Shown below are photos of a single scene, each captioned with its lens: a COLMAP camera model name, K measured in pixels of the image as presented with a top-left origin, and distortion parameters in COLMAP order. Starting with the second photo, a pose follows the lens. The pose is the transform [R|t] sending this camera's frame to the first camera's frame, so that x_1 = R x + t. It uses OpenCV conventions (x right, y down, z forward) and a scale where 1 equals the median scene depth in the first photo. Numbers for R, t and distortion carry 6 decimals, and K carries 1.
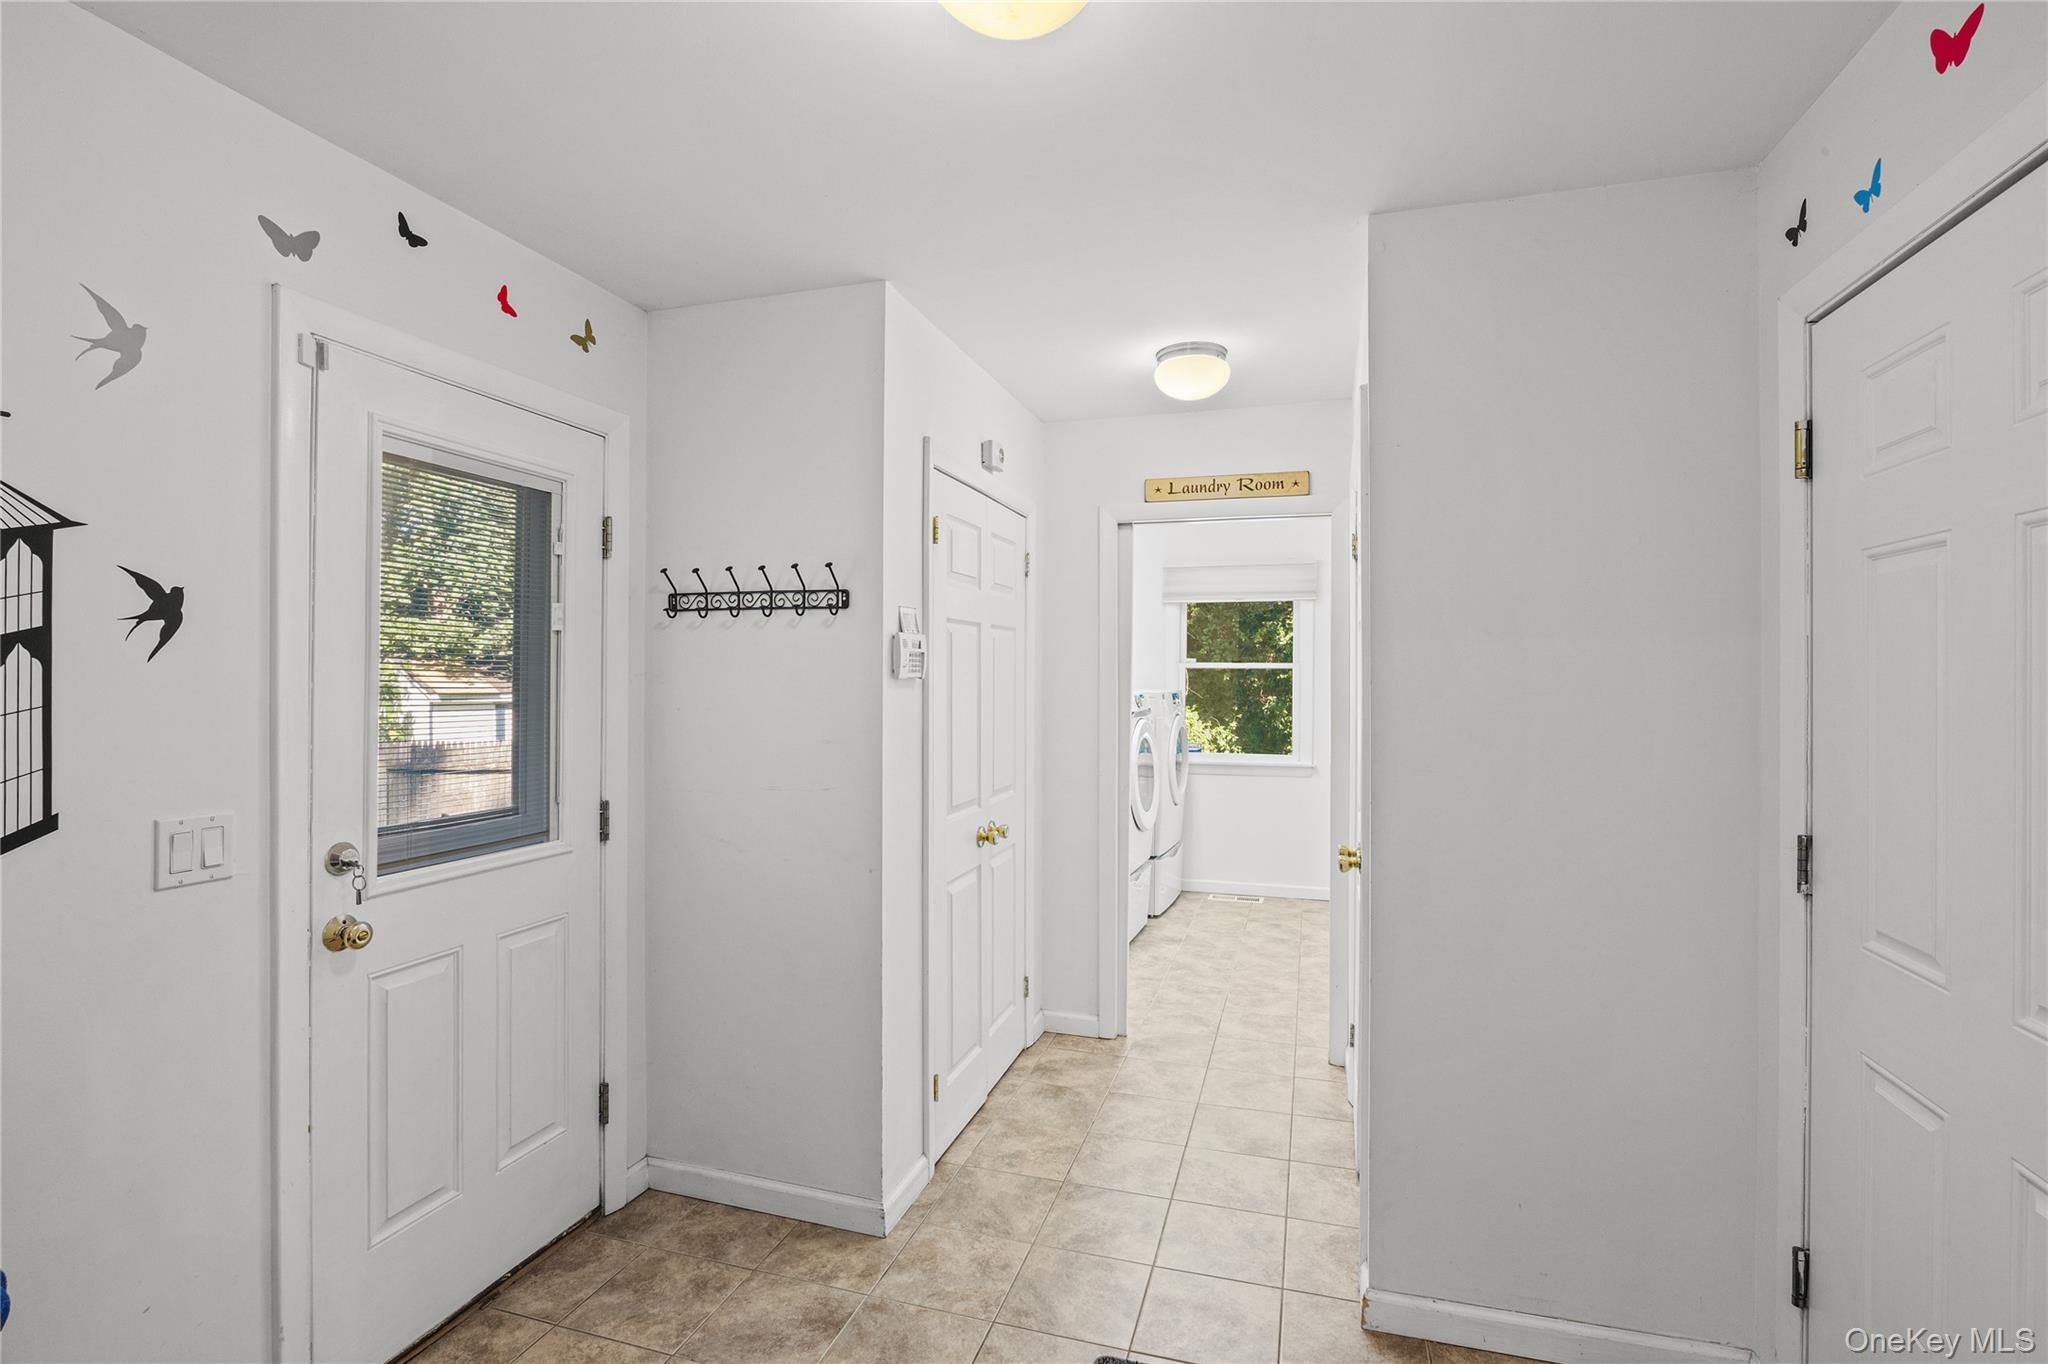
lens RADIAL K [[974.1, 0, 1021.5], [0, 974.1, 685.3], [0, 0, 1]] dist [0.000476, -0.000068]
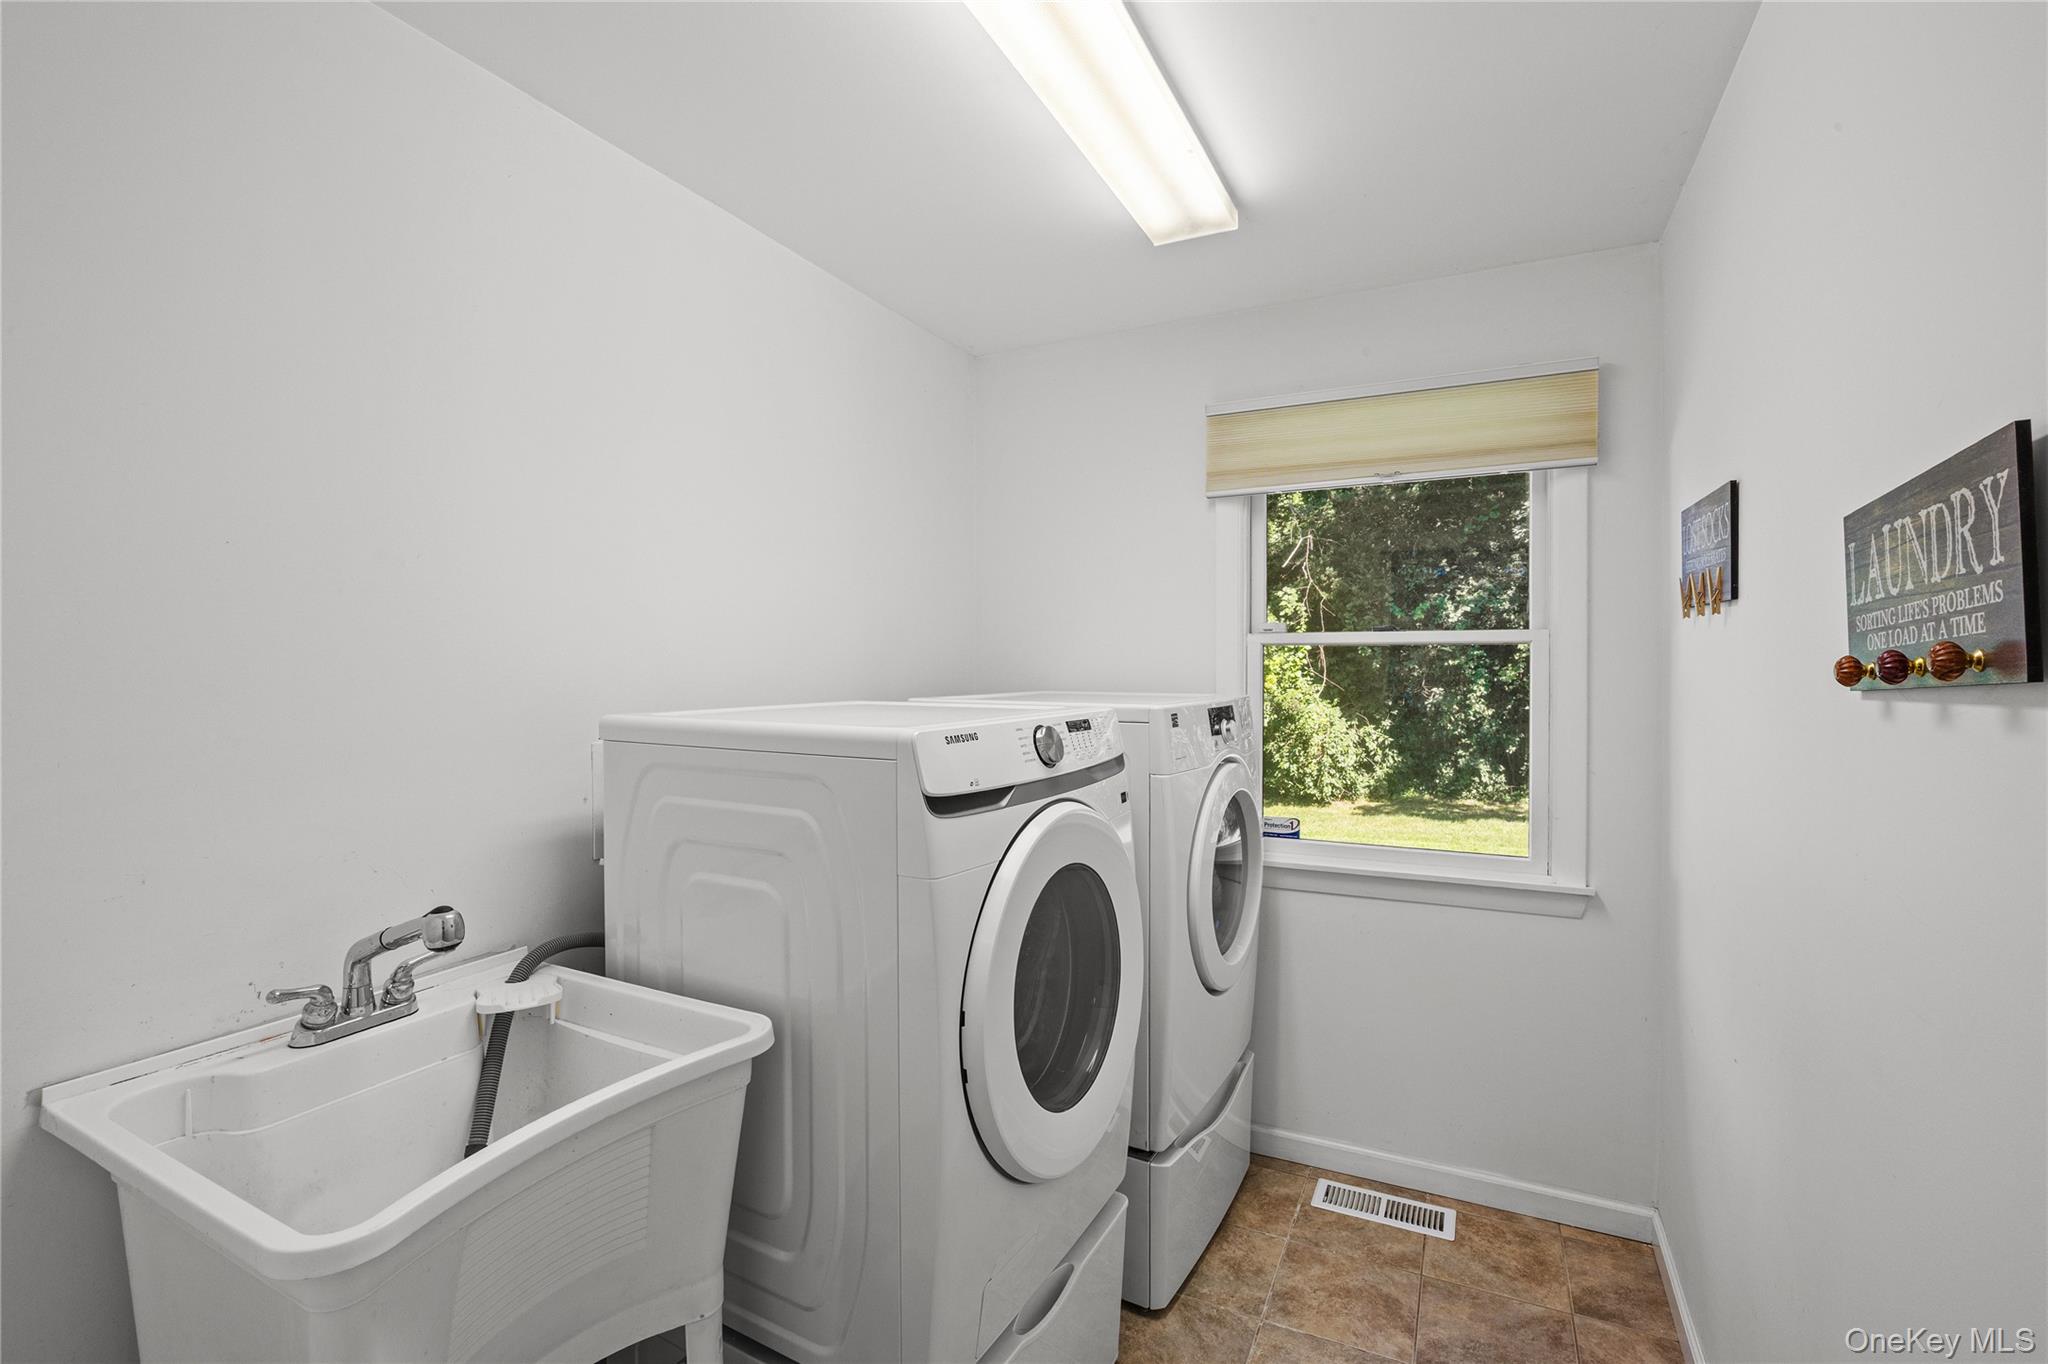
lens RADIAL K [[895.8, 0, 1026.6], [0, 895.8, 666.9], [0, 0, 1]] dist [-0.029526, -0.000092]
pose [[0.985358, -0.003979, -0.170453, 0.052327], [0.002955, 0.999976, -0.006260, -0.002268], [0.170474, 0.005665, 0.985346, 0.233278]]
